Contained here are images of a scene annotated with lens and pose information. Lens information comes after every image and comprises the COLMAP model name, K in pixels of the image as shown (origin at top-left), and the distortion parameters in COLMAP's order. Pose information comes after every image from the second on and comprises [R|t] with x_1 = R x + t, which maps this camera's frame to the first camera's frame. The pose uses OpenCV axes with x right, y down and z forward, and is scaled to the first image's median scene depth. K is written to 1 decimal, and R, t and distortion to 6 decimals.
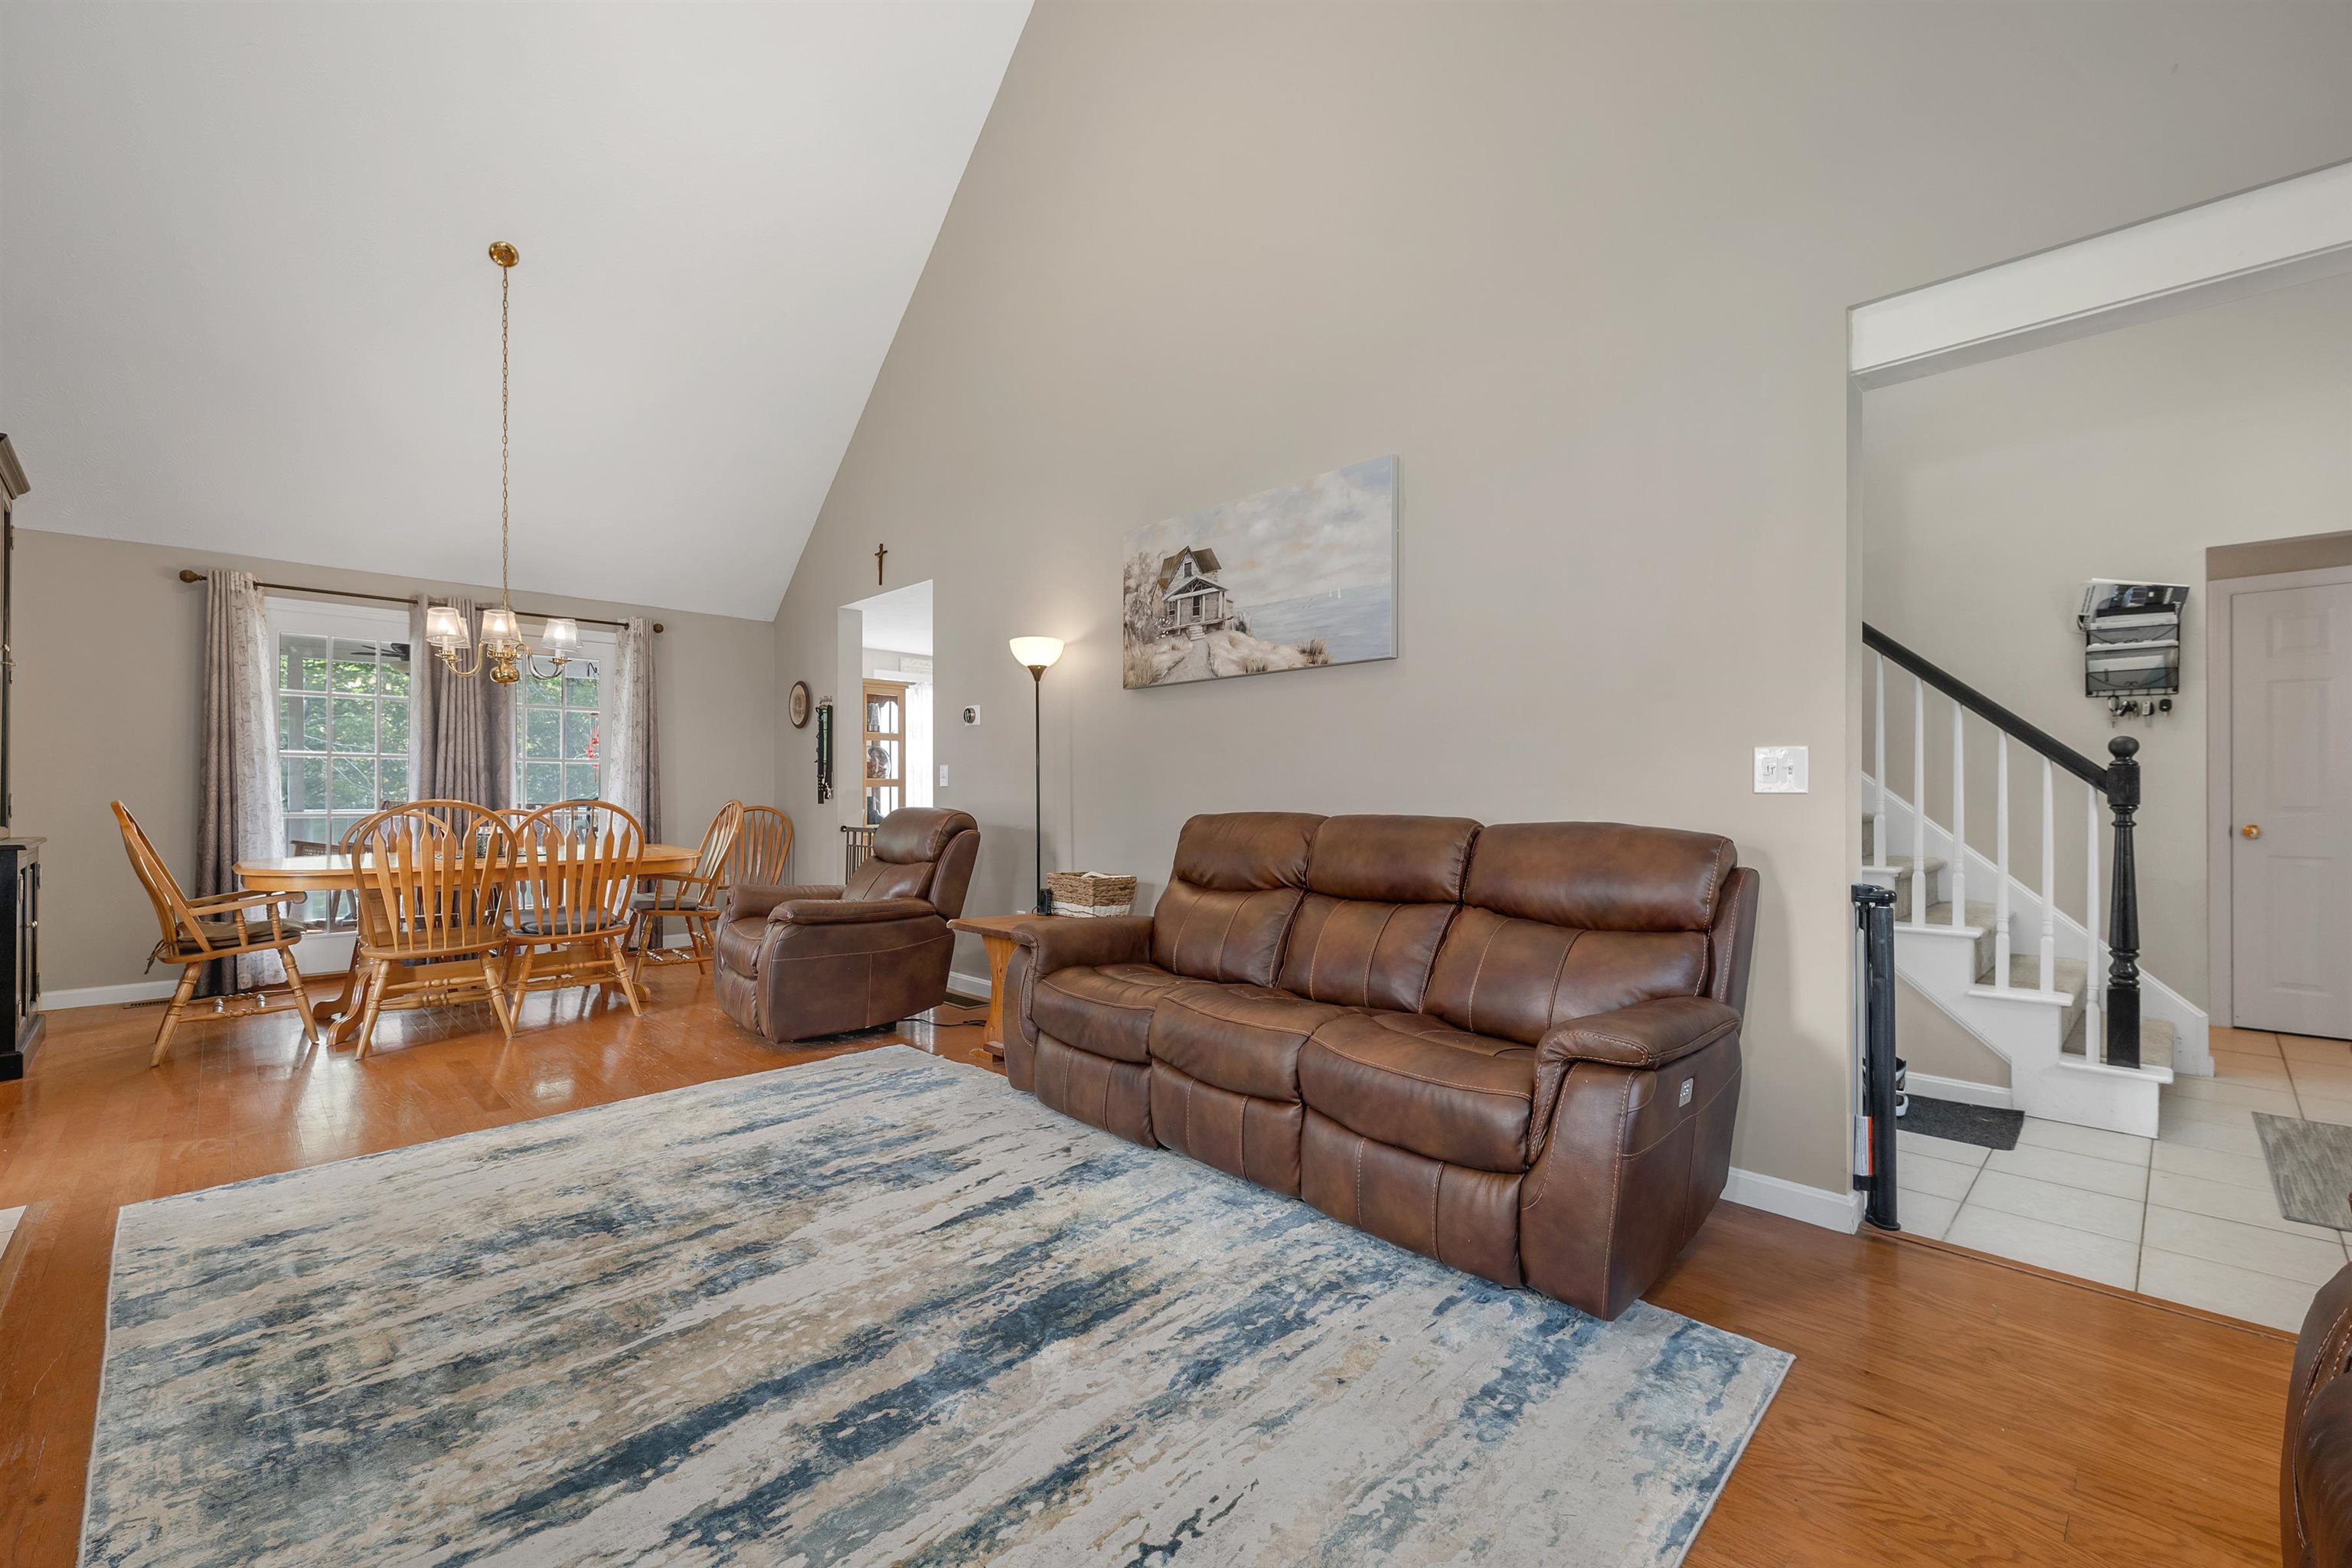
lens RADIAL K [[975.0, 0, 1159.9], [0, 975.0, 793.9], [0, 0, 1]] dist [0.002089, -0.000445]
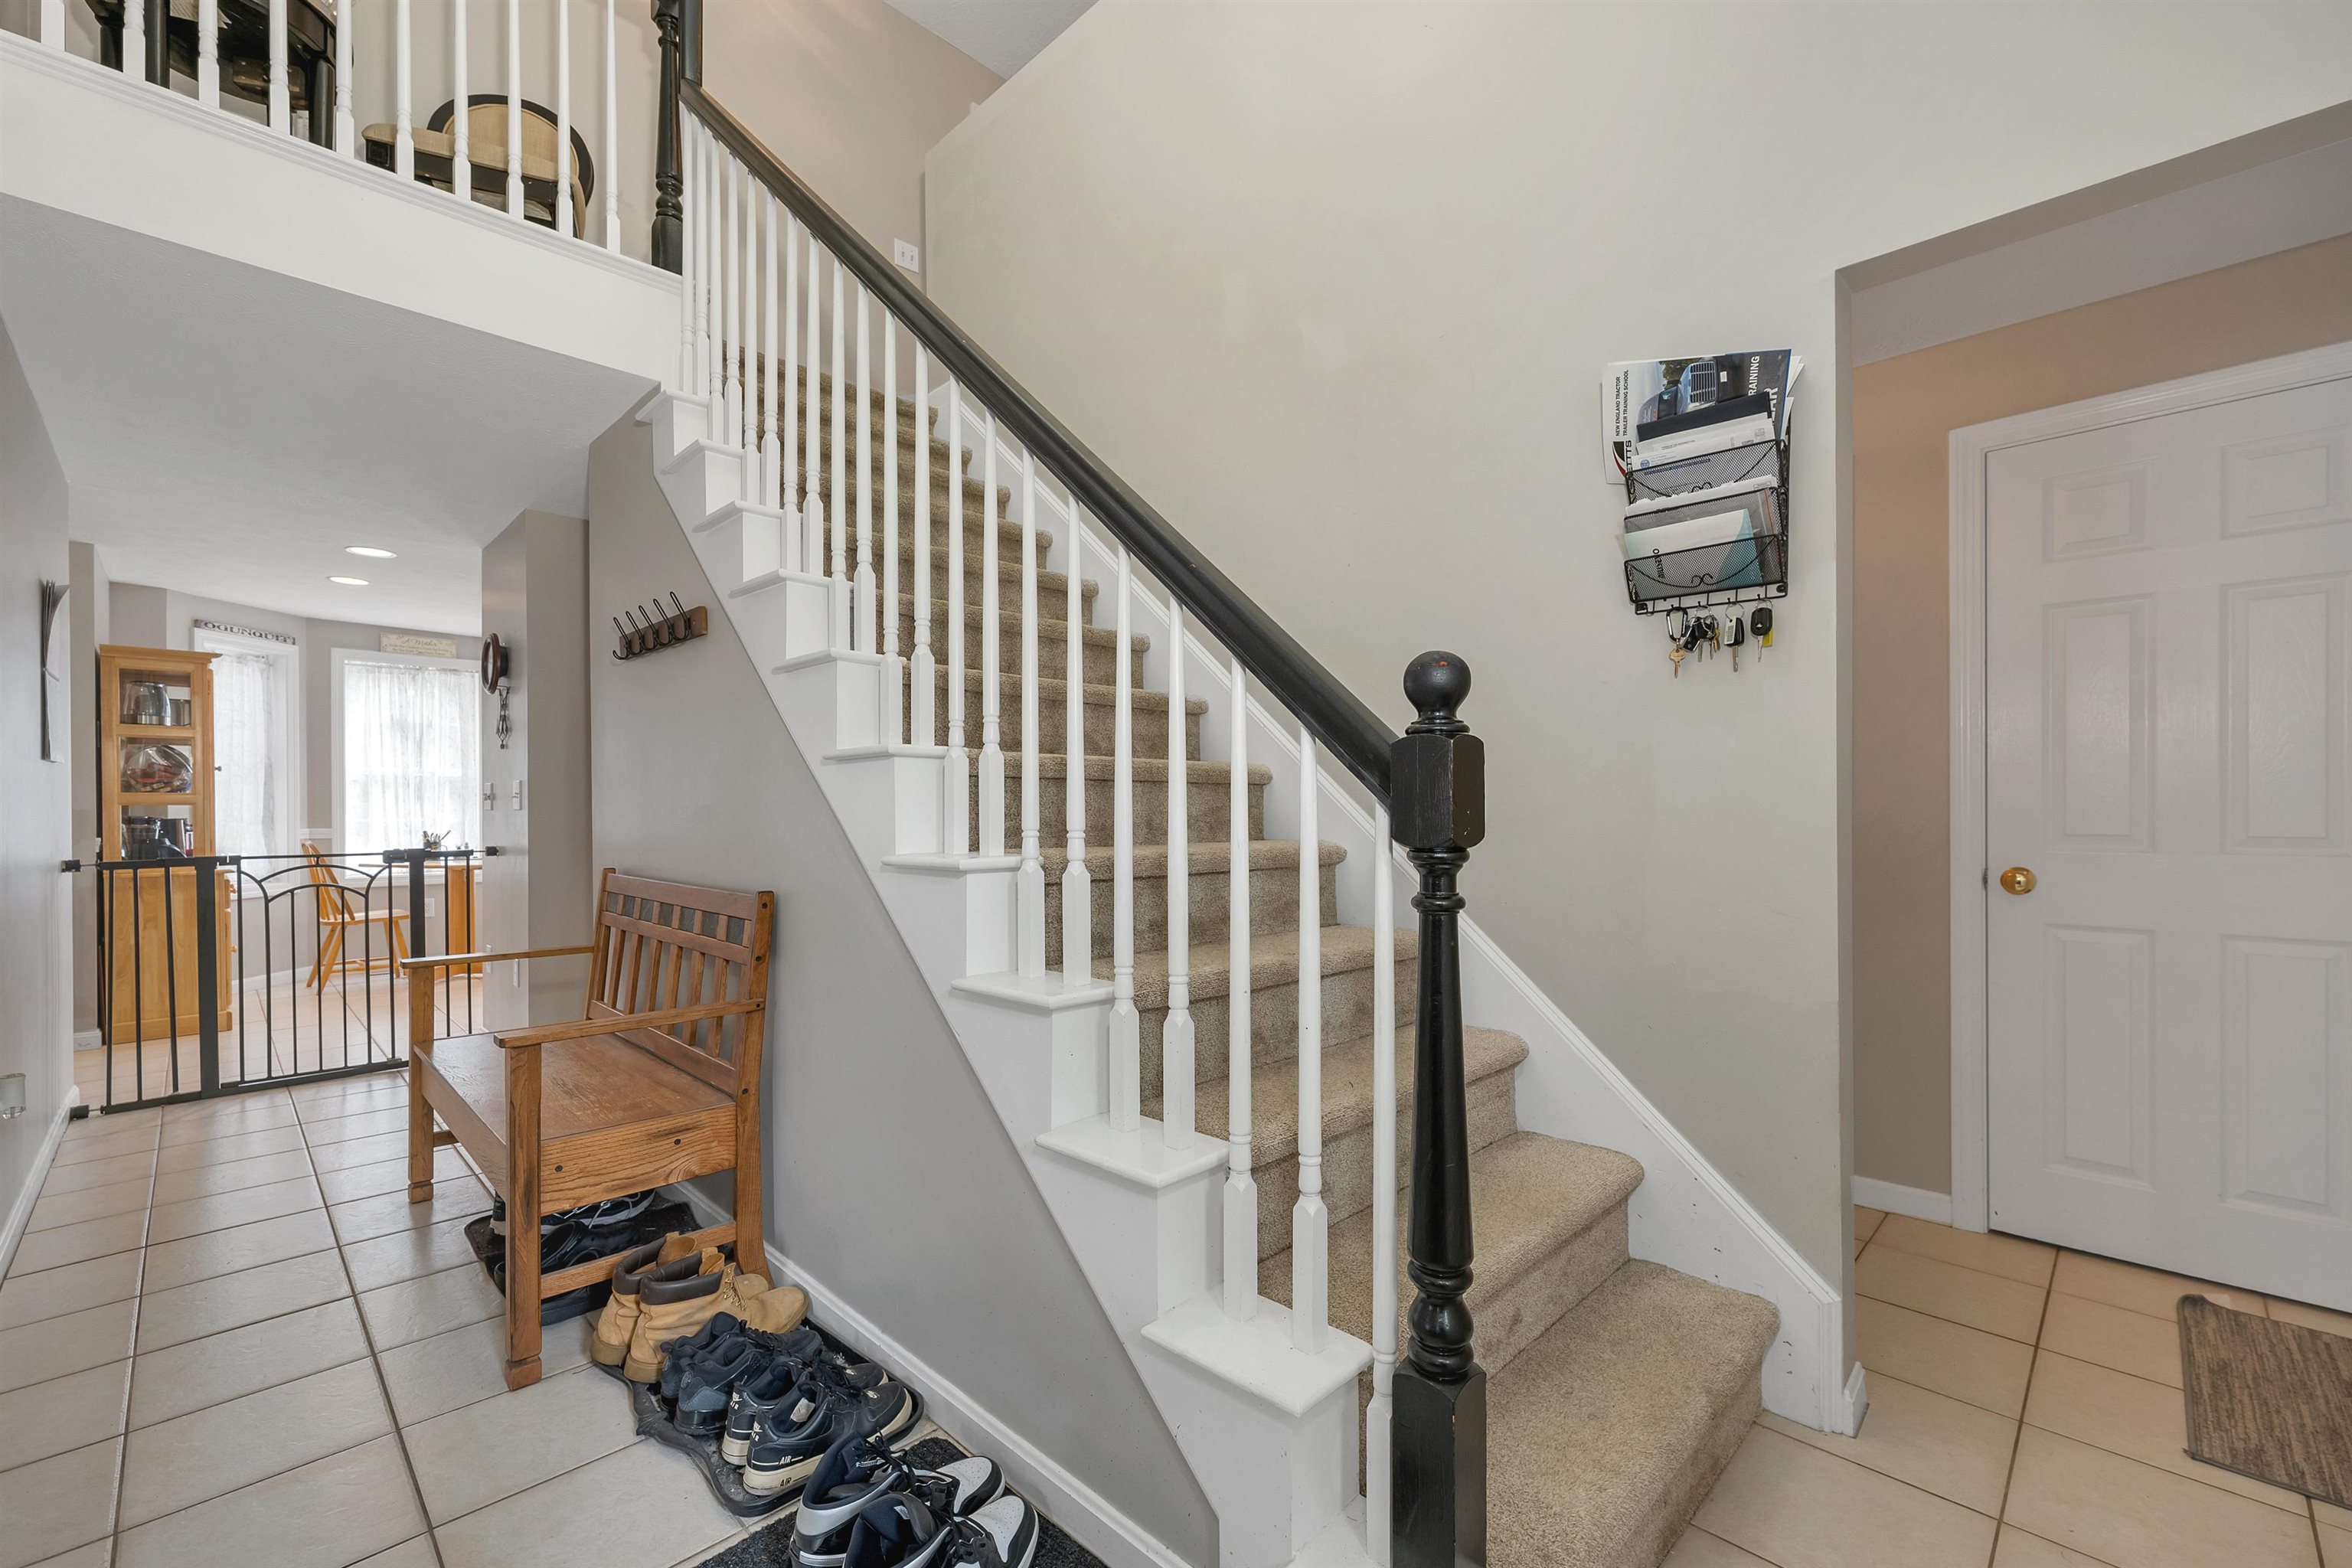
lens RADIAL K [[975.0, 0, 1181.1], [0, 975.0, 814.1], [0, 0, 1]] dist [0.002089, -0.000445]
pose [[0.999616, -0.003721, 0.027451, 0.738072], [0.003639, 0.999989, 0.003029, -0.001995], [-0.027462, -0.002928, 0.999619, 0.542816]]
